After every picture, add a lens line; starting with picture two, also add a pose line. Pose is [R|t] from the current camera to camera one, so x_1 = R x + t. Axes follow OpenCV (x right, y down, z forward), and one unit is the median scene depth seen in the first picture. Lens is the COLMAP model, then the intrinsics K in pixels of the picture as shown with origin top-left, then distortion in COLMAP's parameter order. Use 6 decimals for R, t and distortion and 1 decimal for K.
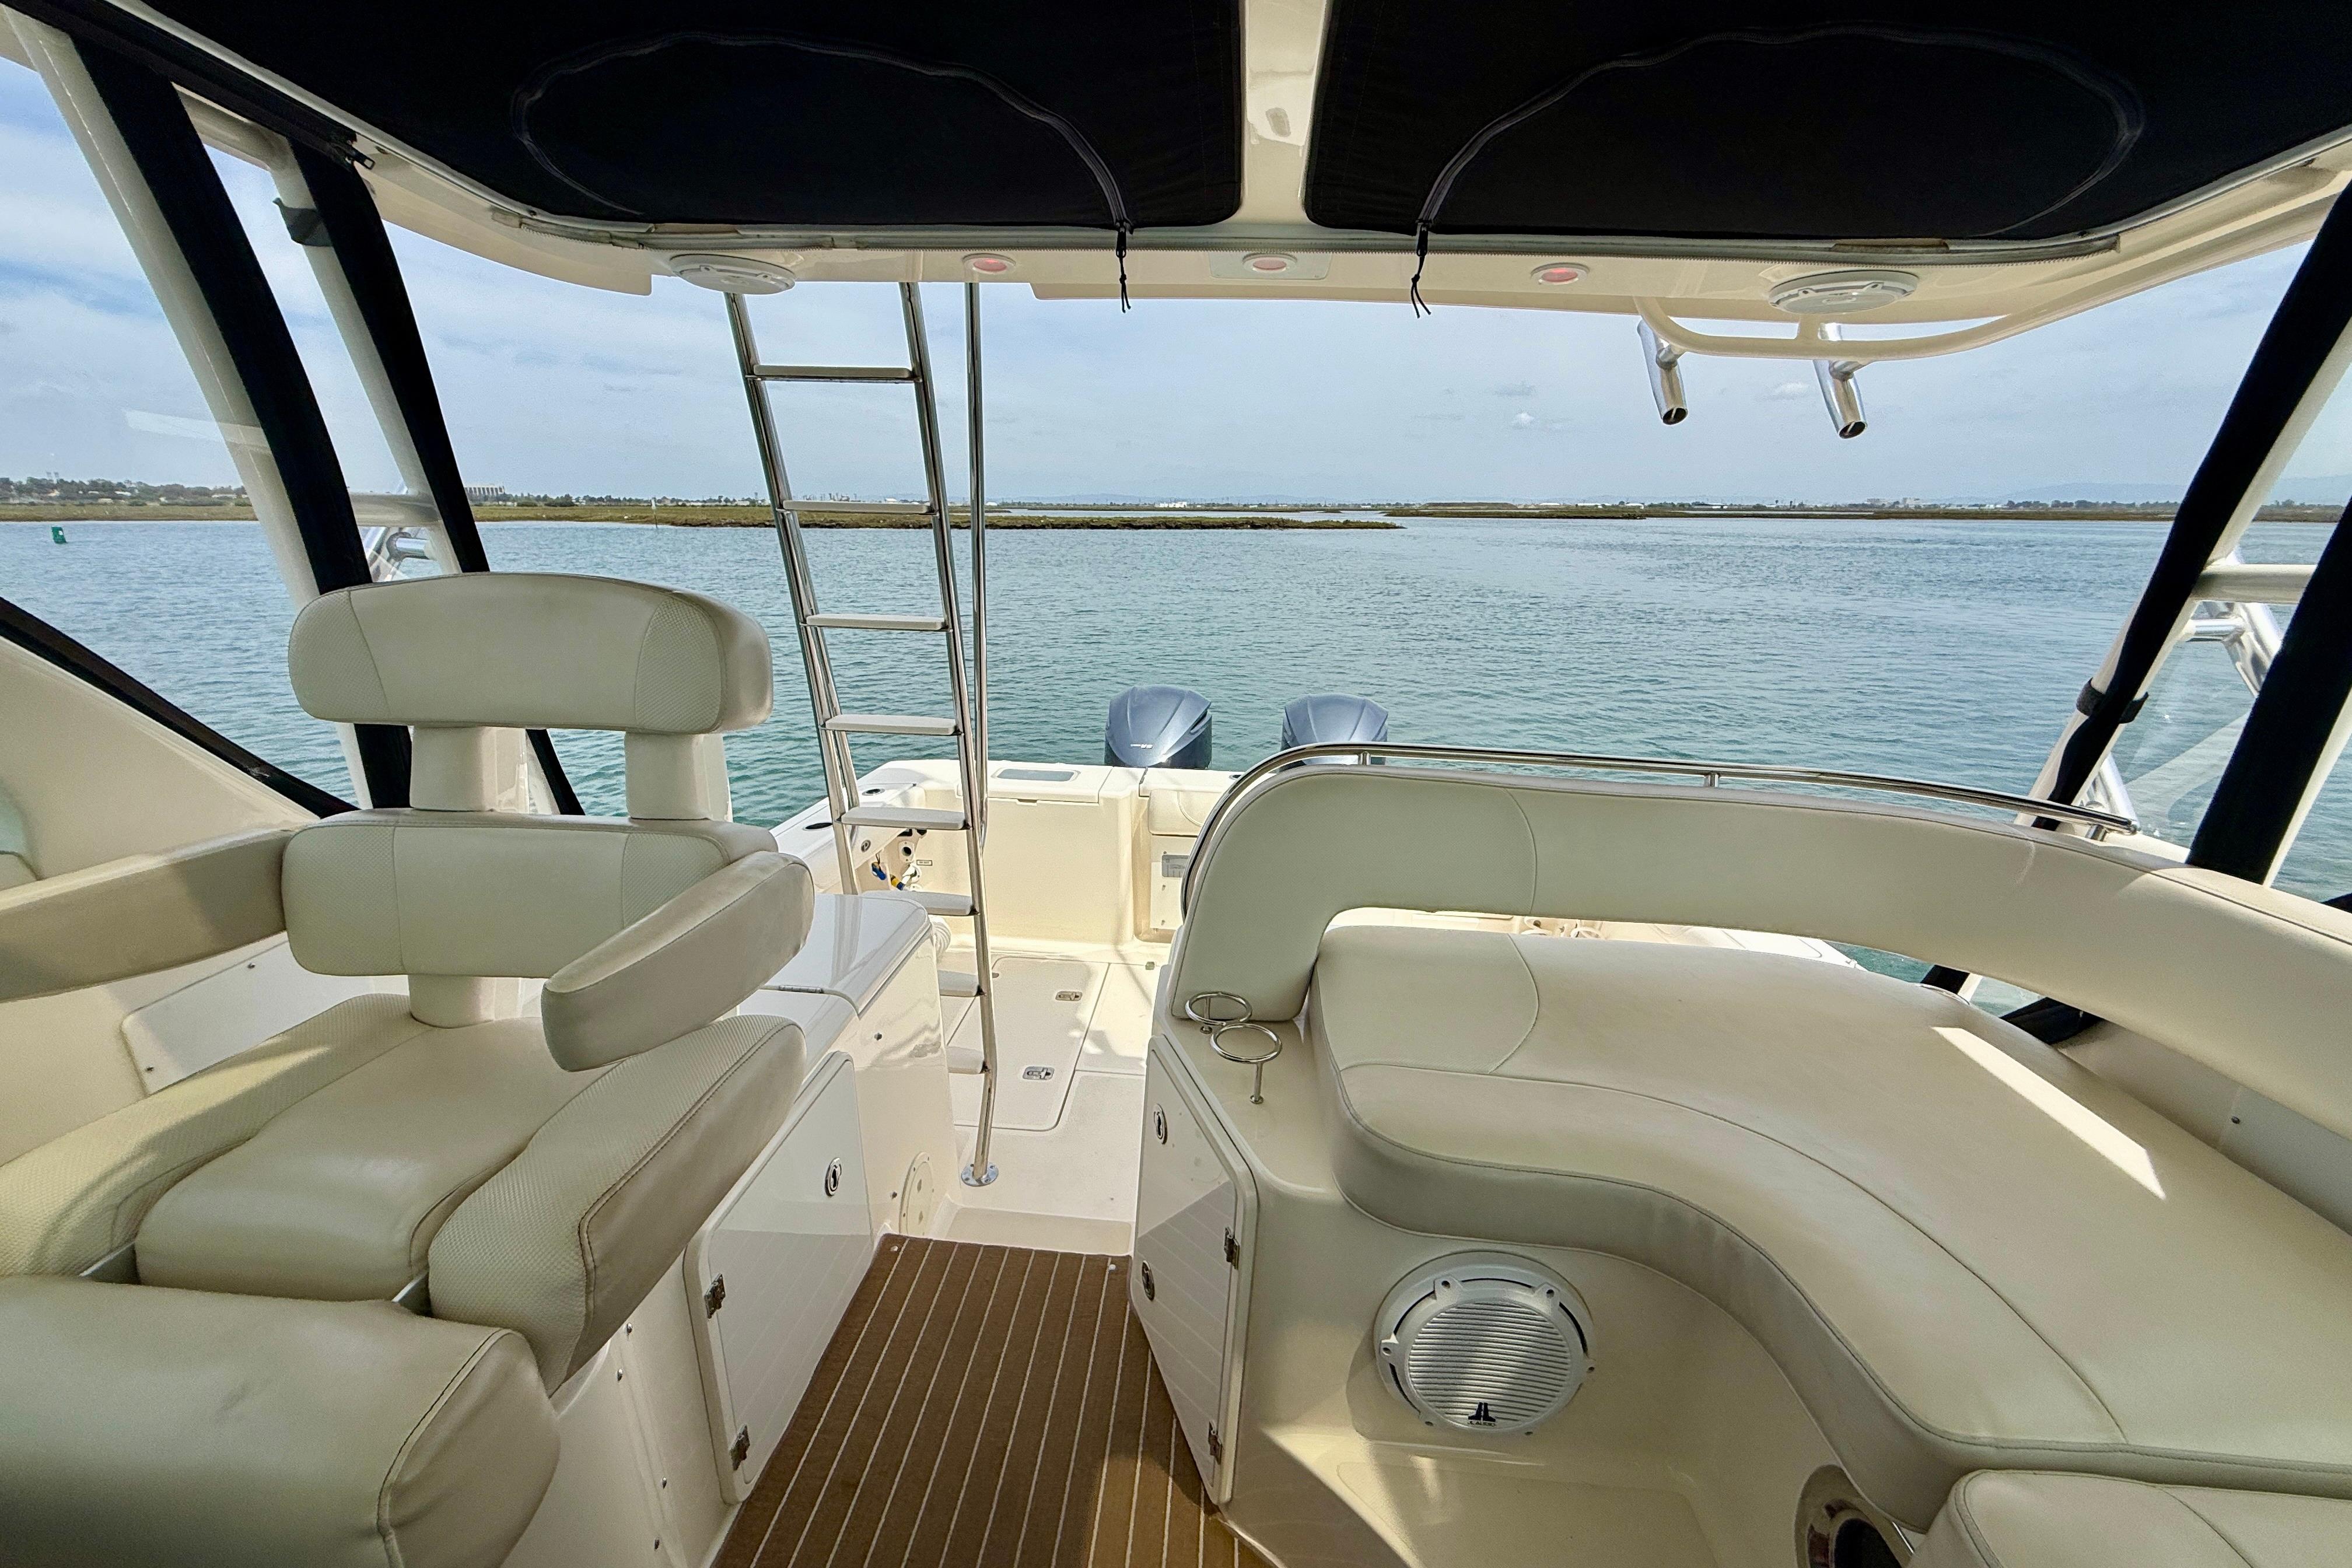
lens RADIAL K [[935.5, 0, 1178.1], [0, 935.5, 775.0], [0, 0, 1]] dist [-0.001047, 0.000043]
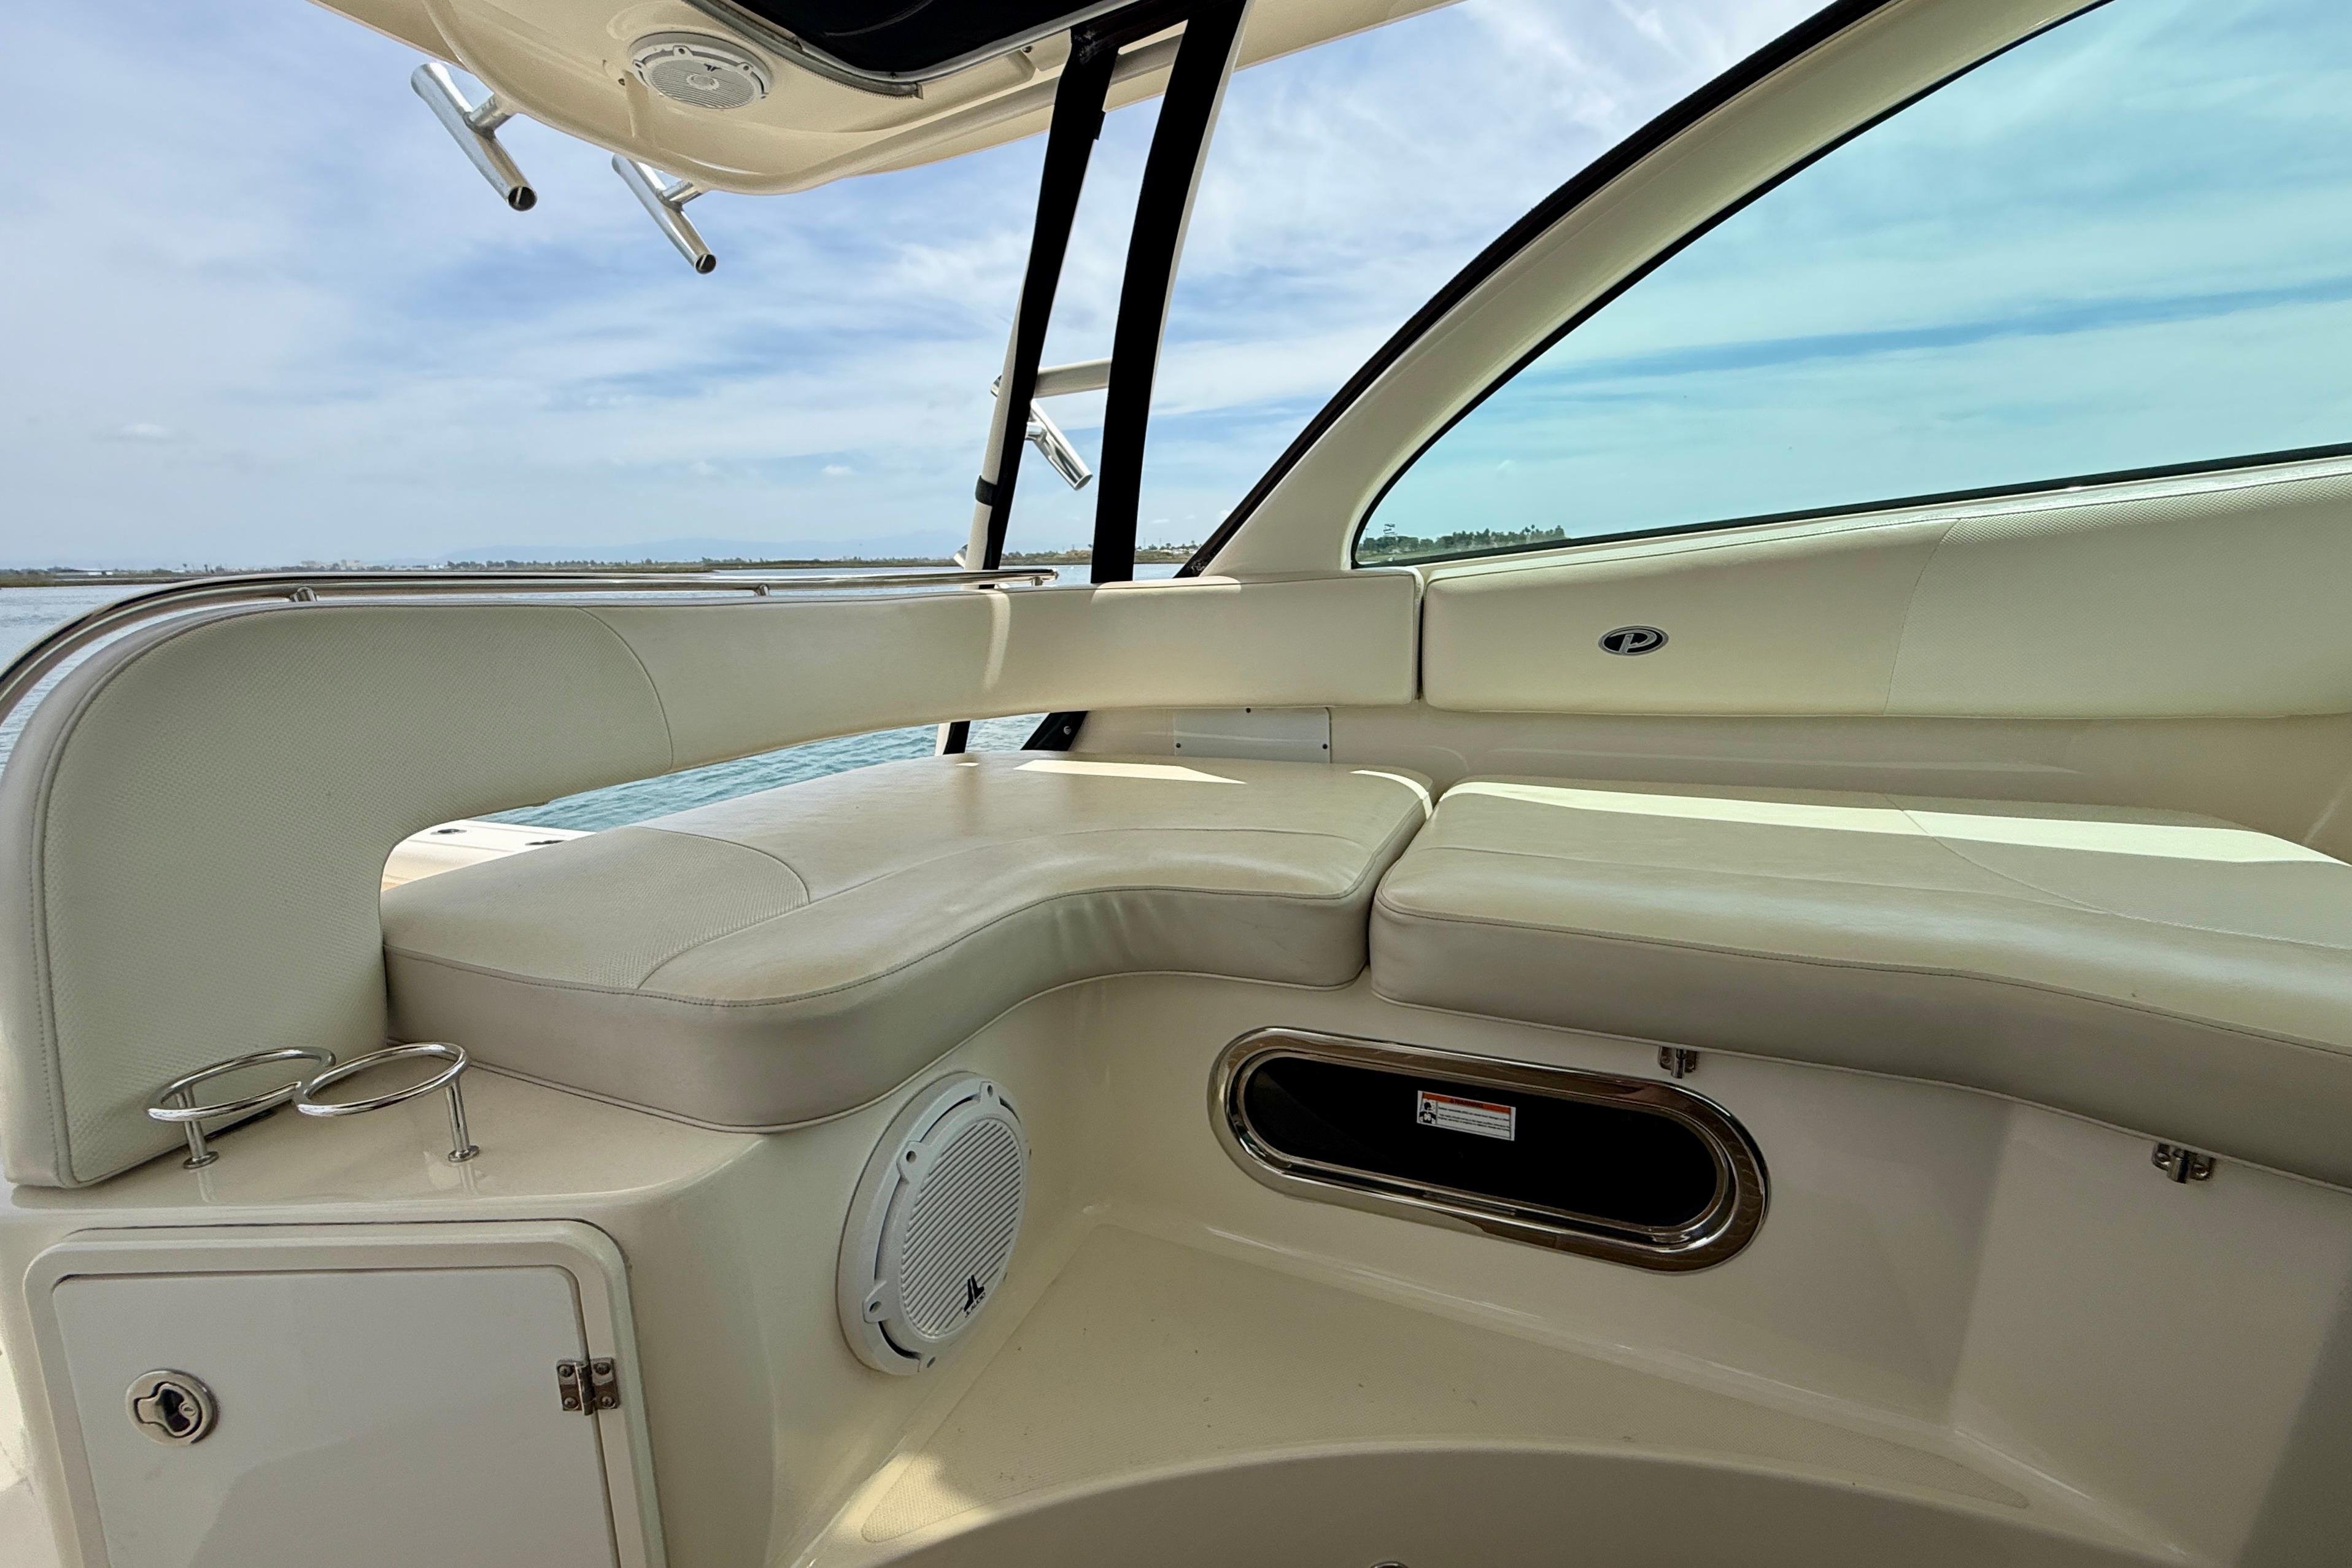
lens RADIAL K [[935.5, 0, 1167.7], [0, 935.5, 789.4], [0, 0, 1]] dist [-0.001047, 0.000043]
pose [[0.324001, -0.254182, 0.911271, -0.234320], [0.277398, 0.946418, 0.165357, 0.181483], [-0.904474, 0.199209, 0.377150, 0.418356]]
